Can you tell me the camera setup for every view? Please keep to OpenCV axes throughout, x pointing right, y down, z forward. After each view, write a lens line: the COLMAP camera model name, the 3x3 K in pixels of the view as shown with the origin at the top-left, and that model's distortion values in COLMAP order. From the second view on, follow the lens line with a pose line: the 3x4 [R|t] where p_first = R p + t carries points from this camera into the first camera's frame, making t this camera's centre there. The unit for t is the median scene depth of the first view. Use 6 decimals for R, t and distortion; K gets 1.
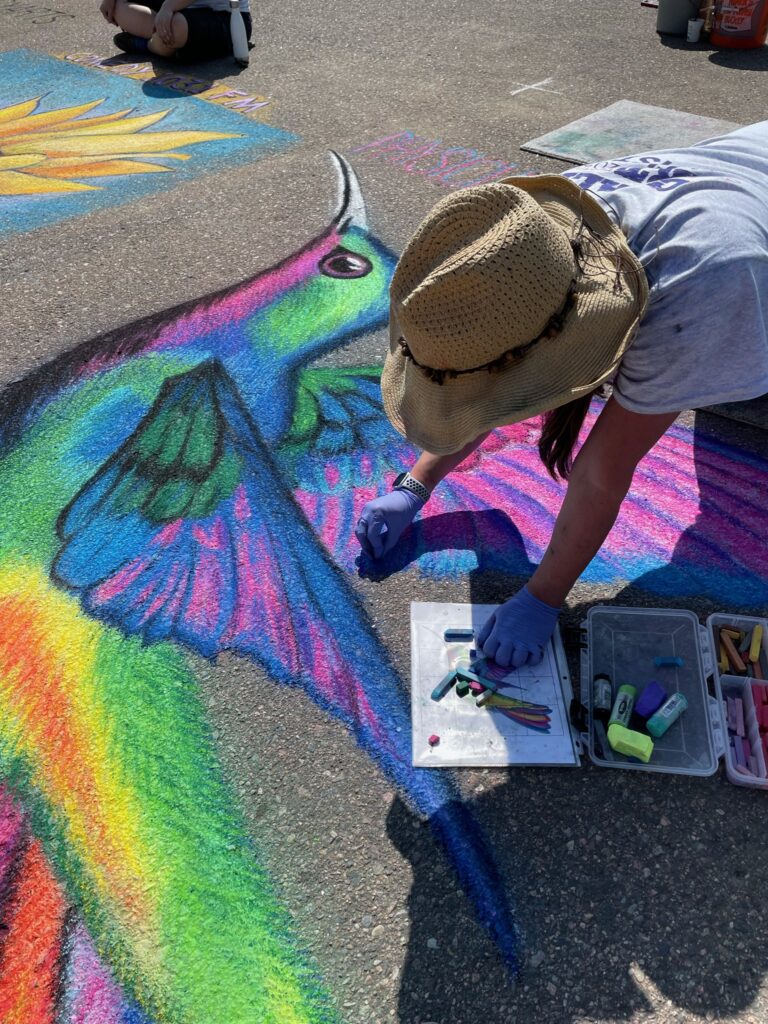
lens RADIAL K [[771.1, 0, 384.7], [0, 771.1, 515.9], [0, 0, 1]] dist [0.089077, -0.116642]
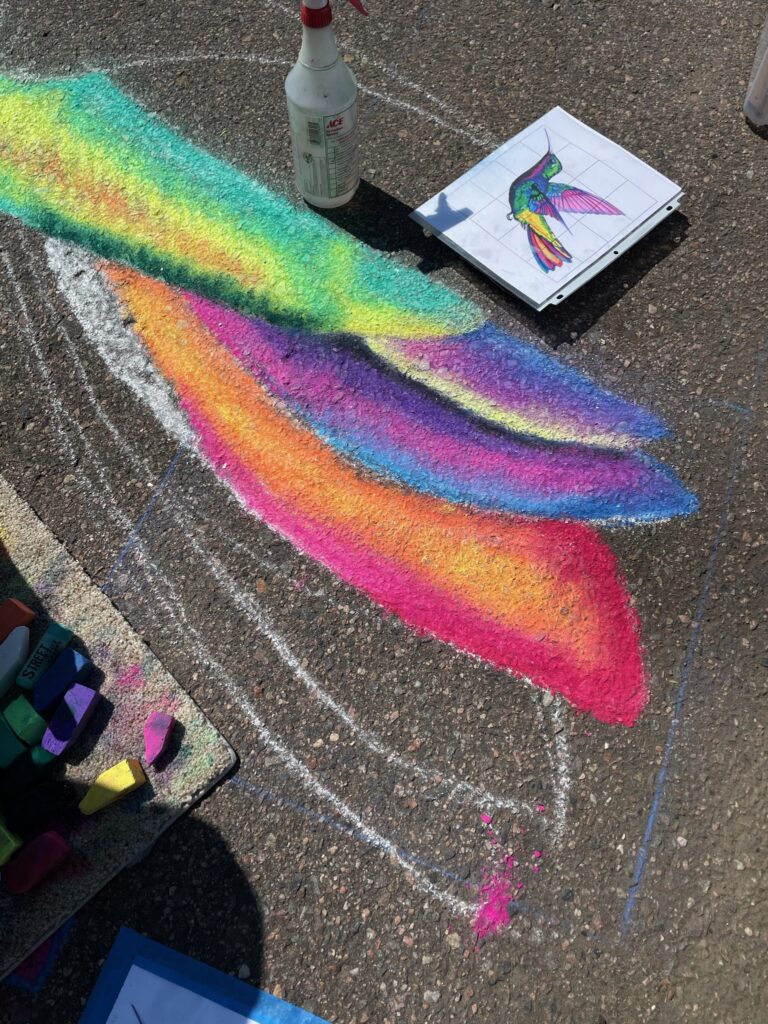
lens RADIAL K [[771.1, 0, 381.2], [0, 771.1, 512.6], [0, 0, 1]] dist [0.089077, -0.116642]
pose [[0.912123, -0.366867, 0.182869, -0.234898], [0.266788, 0.869992, 0.414655, 0.204391], [-0.311217, -0.329429, 0.891415, -0.074492]]
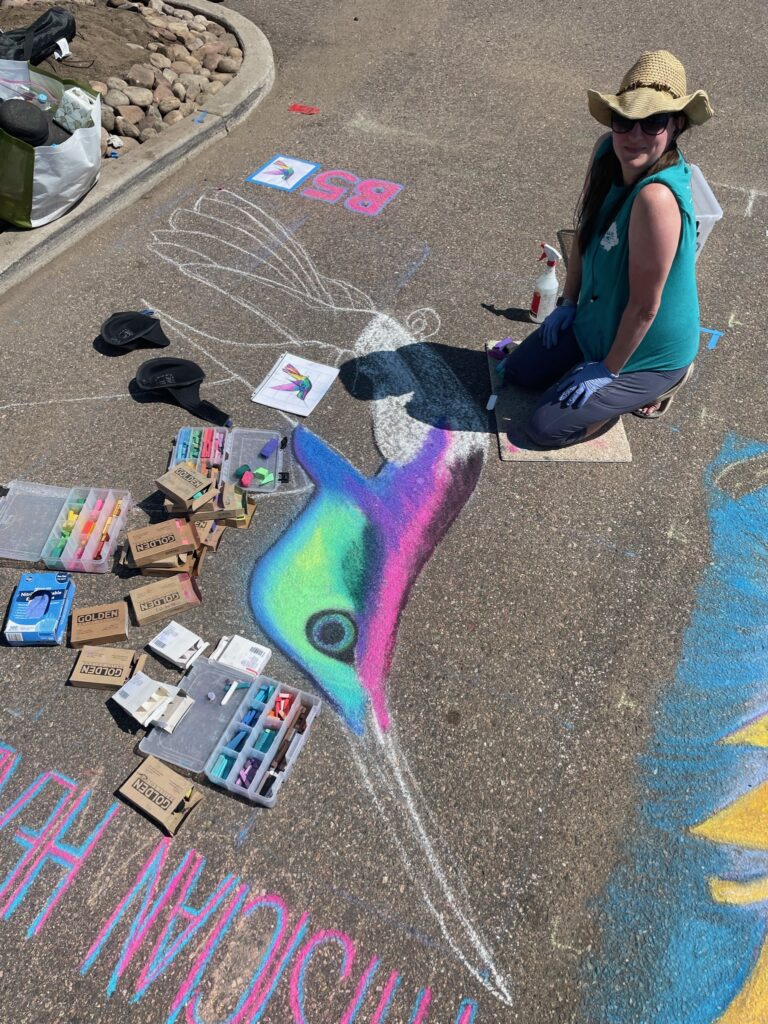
lens RADIAL K [[771.1, 0, 387.4], [0, 771.1, 510.8], [0, 0, 1]] dist [0.089077, -0.116642]
pose [[-0.940528, 0.261173, -0.217244, 0.066756], [-0.230913, -0.022451, 0.972715, -1.549915], [0.249170, 0.965031, 0.081424, 0.949471]]
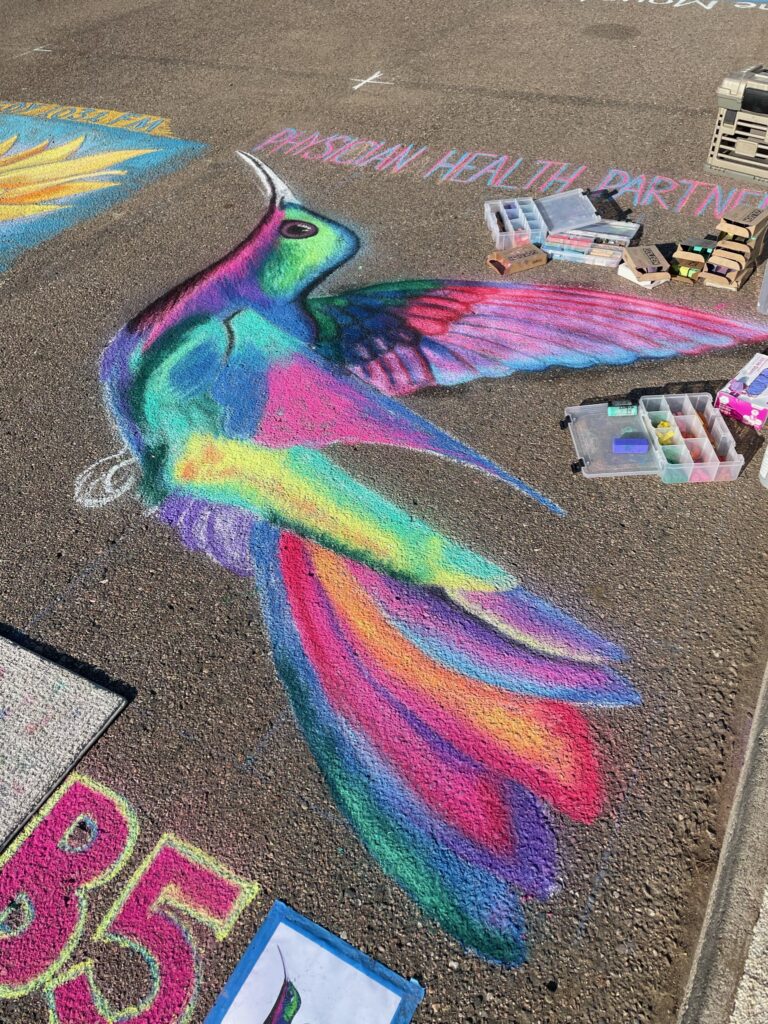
lens RADIAL K [[771.1, 0, 381.4], [0, 771.1, 508.1], [0, 0, 1]] dist [0.089077, -0.116642]
pose [[0.958791, -0.220403, 0.179285, -0.317523], [0.219850, 0.975258, 0.023202, 0.187081], [-0.179963, 0.017169, 0.983524, -0.439455]]
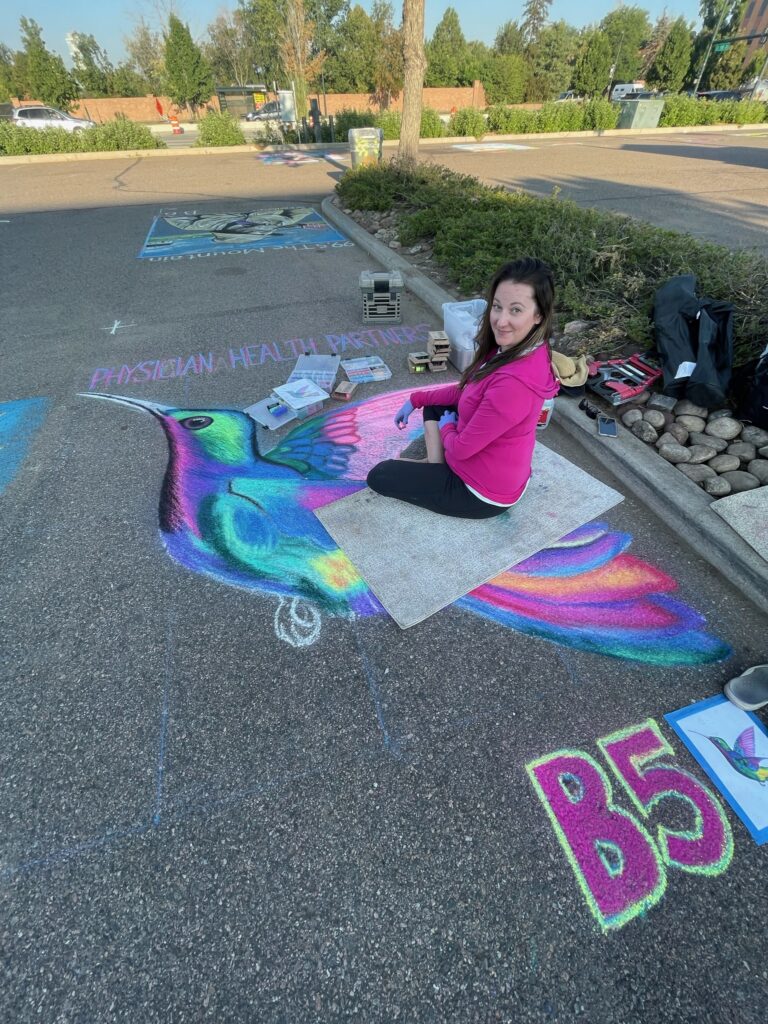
lens RADIAL K [[414.9, 0, 385.9], [0, 414.9, 504.3], [0, 0, 1]] dist [-0.006463, 0.001950]
pose [[0.456913, -0.608238, 0.649059, -0.785576], [0.608716, 0.745870, 0.270448, -0.190168], [-0.648610, 0.271522, 0.711042, -0.025386]]
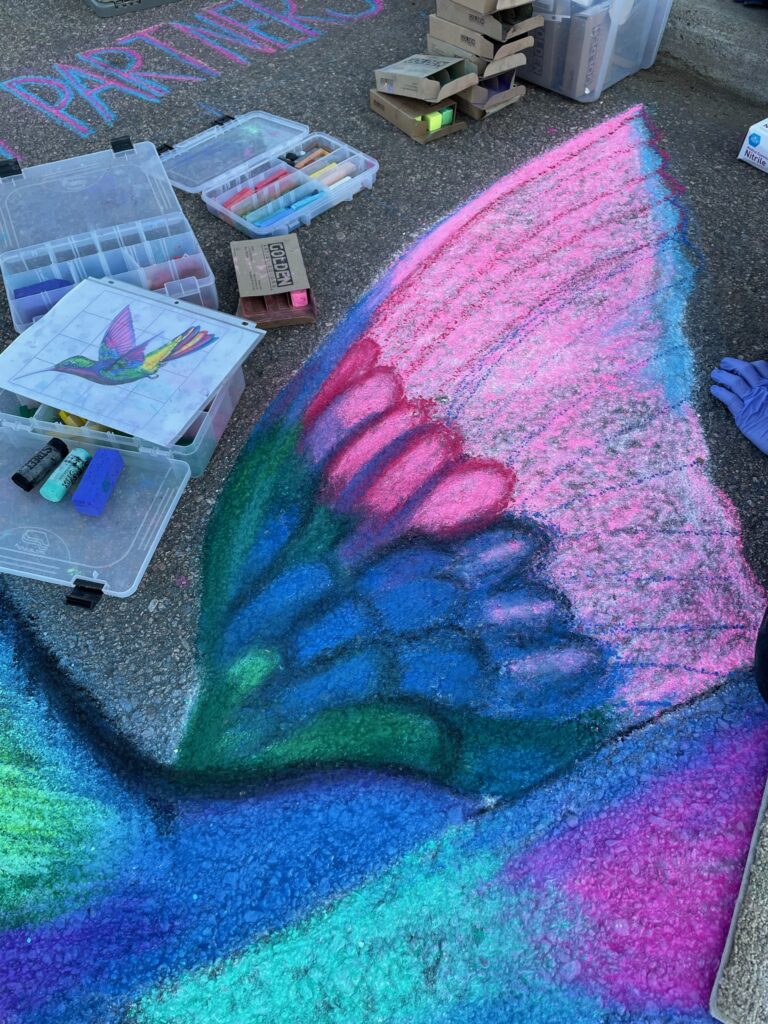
lens RADIAL K [[771.1, 0, 389.2], [0, 771.1, 508.9], [0, 0, 1]] dist [0.089077, -0.116642]
pose [[-0.036089, -0.787134, 0.615725, -0.260055], [0.688786, 0.426815, 0.586005, -0.411136], [-0.724066, 0.445252, 0.526764, 0.625515]]
